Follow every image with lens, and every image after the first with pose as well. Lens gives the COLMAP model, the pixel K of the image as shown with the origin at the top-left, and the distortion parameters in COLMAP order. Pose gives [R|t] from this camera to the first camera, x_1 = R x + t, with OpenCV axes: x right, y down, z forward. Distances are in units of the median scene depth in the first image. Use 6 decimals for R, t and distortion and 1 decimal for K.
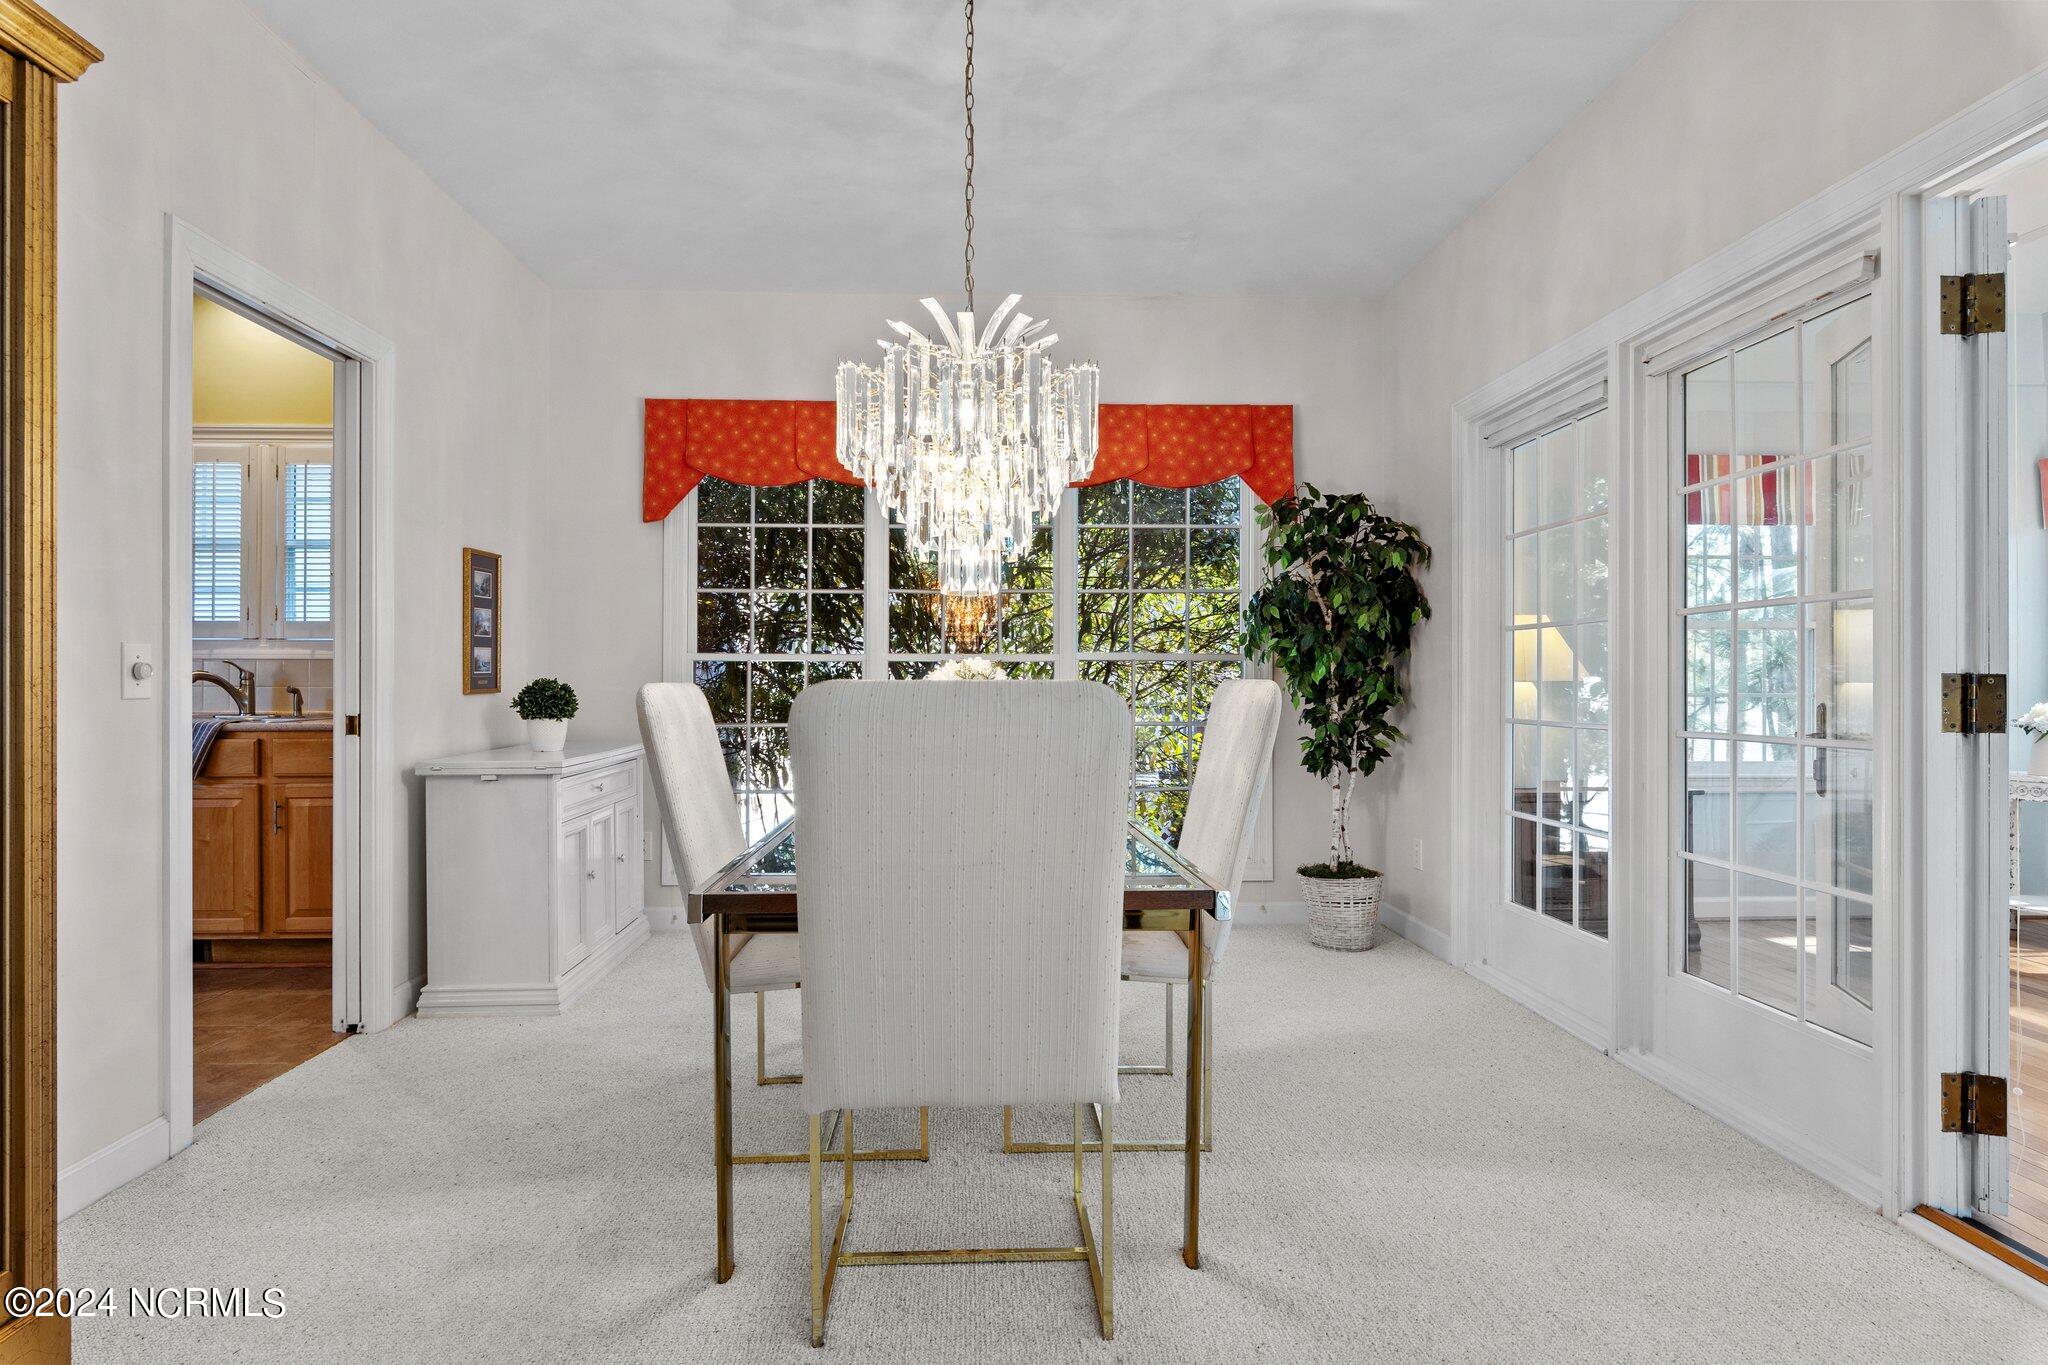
lens RADIAL K [[1070.5, 0, 1021.8], [0, 1070.5, 677.6], [0, 0, 1]] dist [-0.006103, -0.000869]
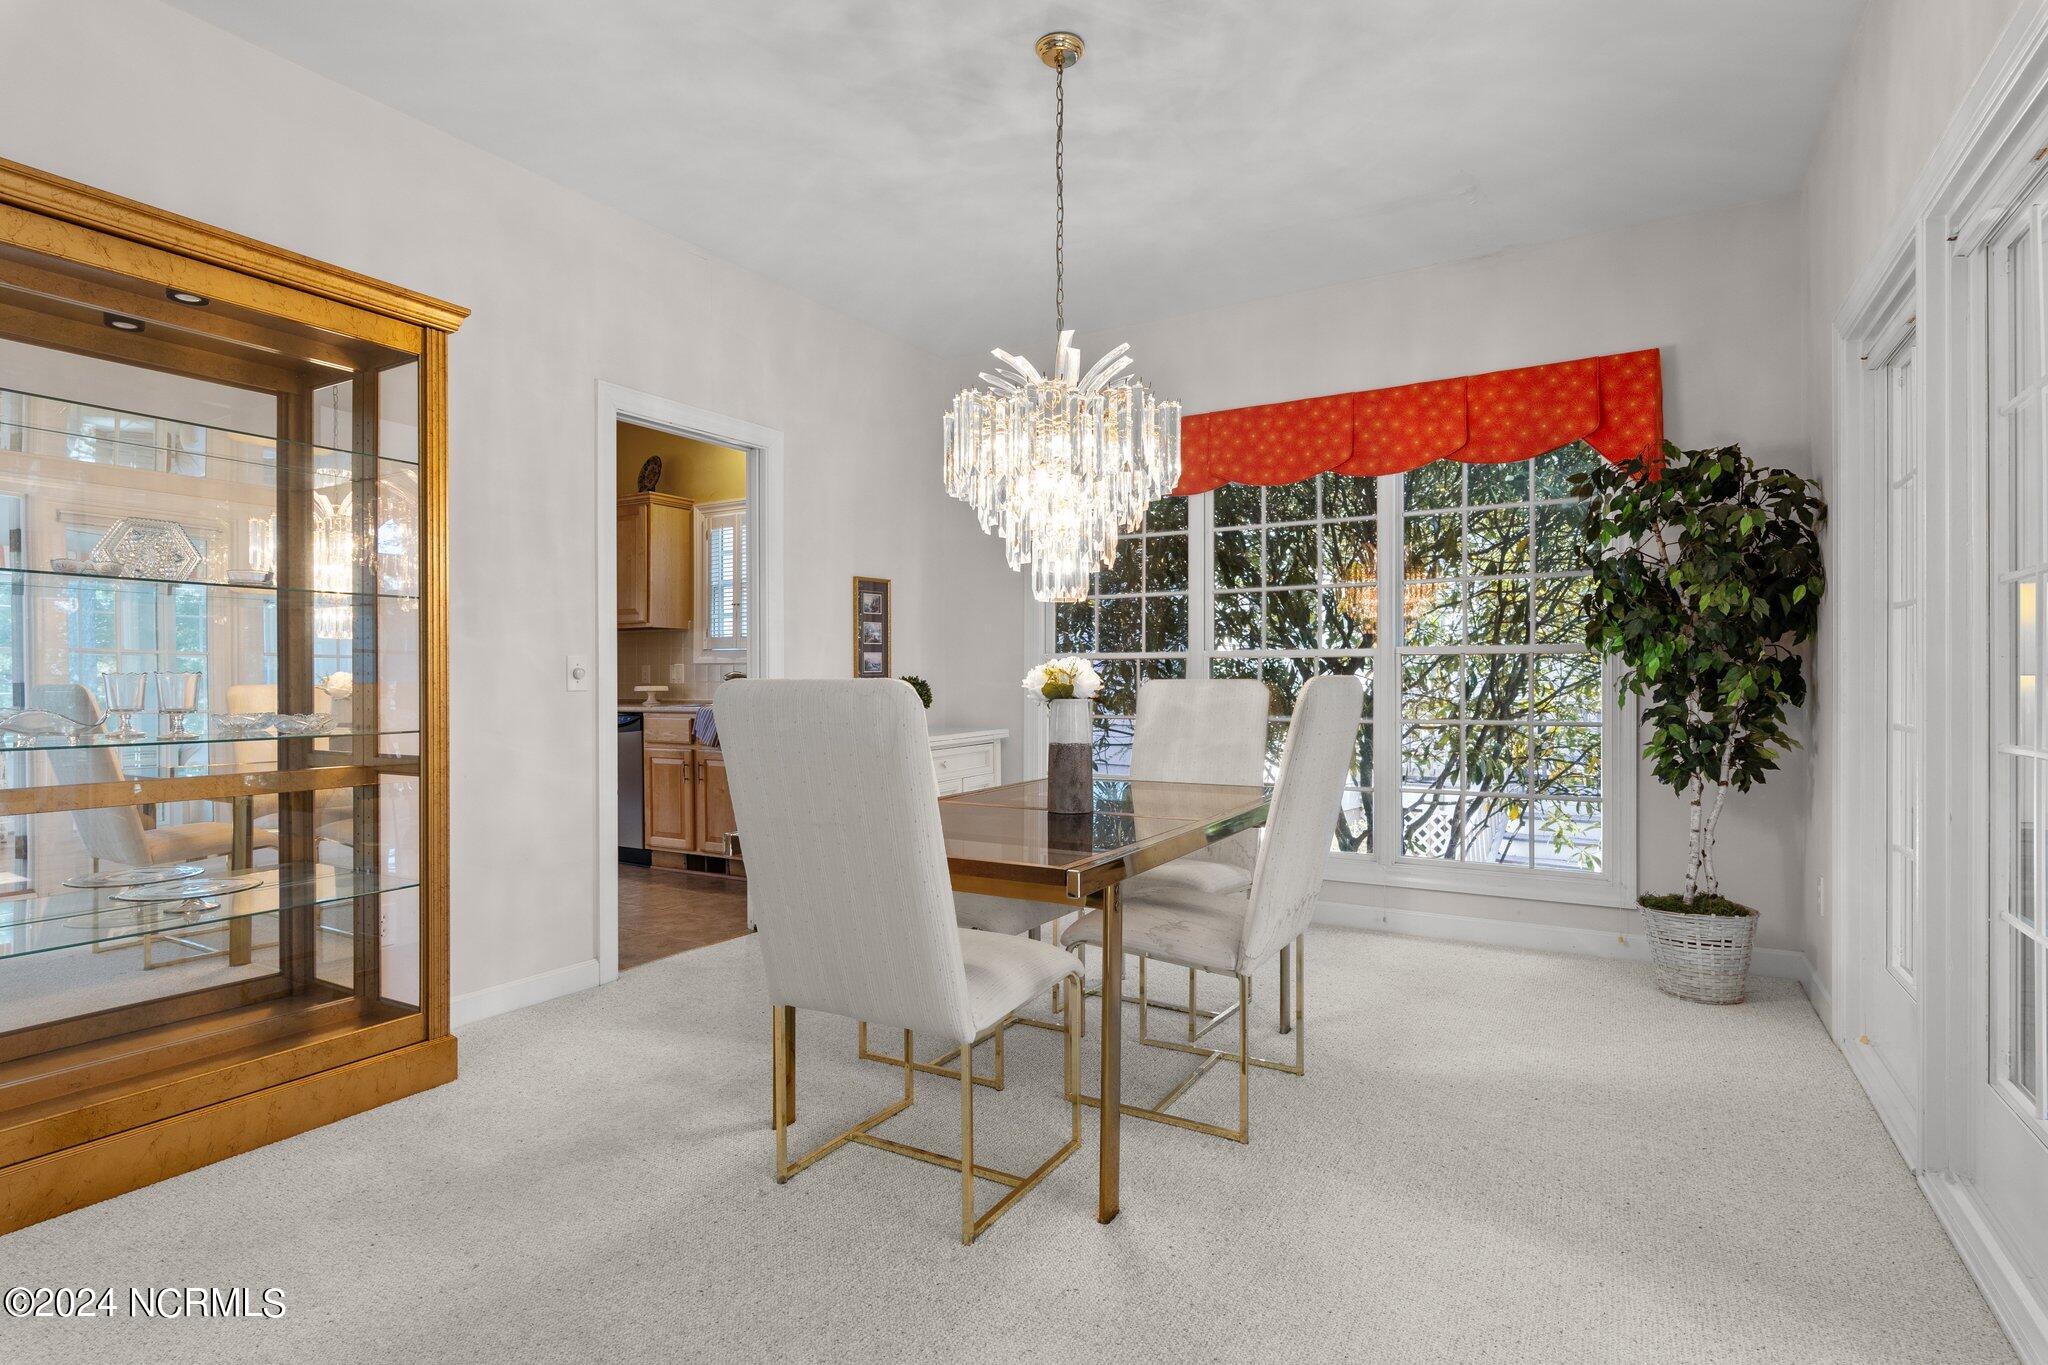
lens RADIAL K [[1037.9, 0, 989.0], [0, 1037.9, 675.9], [0, 0, 1]] dist [-0.001016, -0.001165]
pose [[0.833937, -0.003829, -0.551846, 0.290969], [0.005666, 0.999983, 0.001625, -0.000866], [0.551830, -0.004481, 0.833945, 0.028993]]
